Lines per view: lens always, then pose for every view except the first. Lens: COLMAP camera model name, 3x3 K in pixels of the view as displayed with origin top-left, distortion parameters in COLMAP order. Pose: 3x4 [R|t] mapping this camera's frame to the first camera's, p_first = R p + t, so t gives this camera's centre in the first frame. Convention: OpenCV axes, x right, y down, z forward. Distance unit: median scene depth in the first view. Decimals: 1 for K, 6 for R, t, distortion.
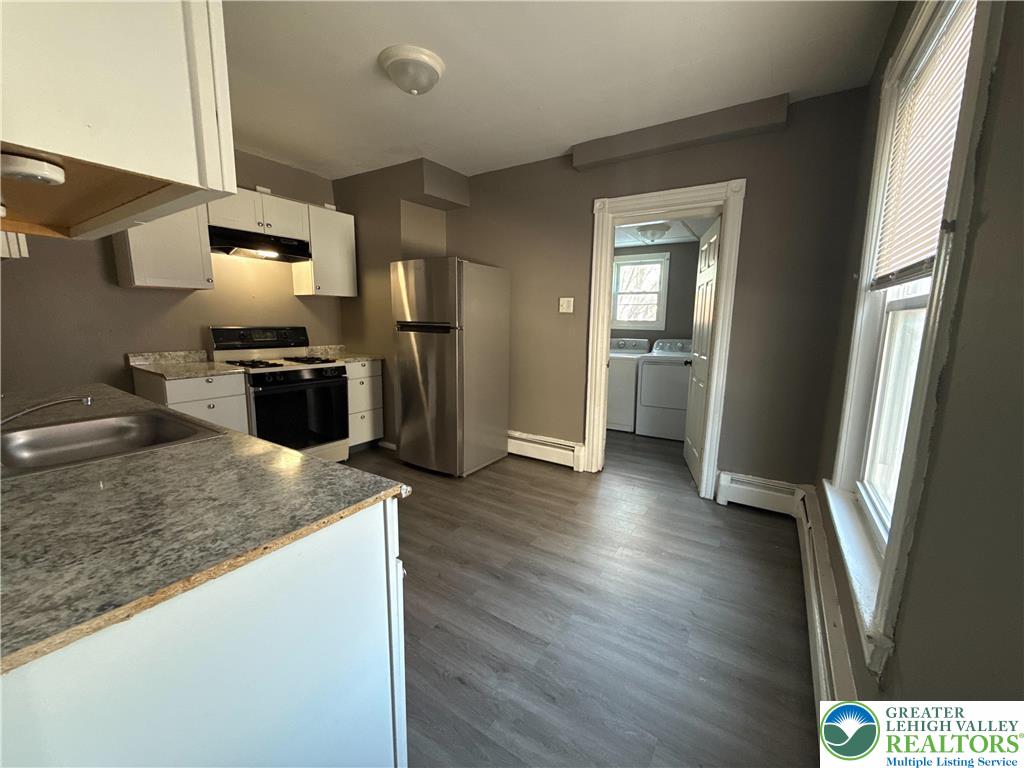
lens RADIAL K [[406.8, 0, 511.7], [0, 406.8, 382.2], [0, 0, 1]] dist [0.002411, -0.000117]
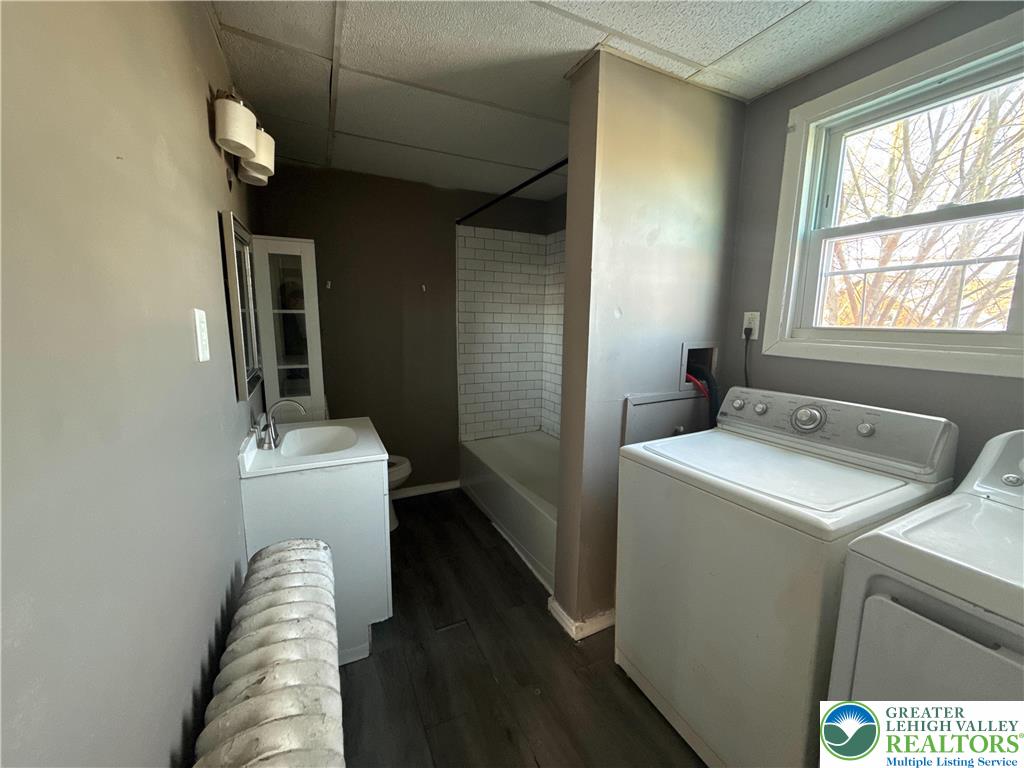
lens RADIAL K [[406.8, 0, 513.5], [0, 406.8, 383.5], [0, 0, 1]] dist [0.002411, -0.000117]
pose [[0.854574, 0.082269, -0.512772, 0.233927], [-0.078747, 0.996483, 0.028638, -0.108915], [0.513325, 0.015906, 0.858047, 0.656360]]
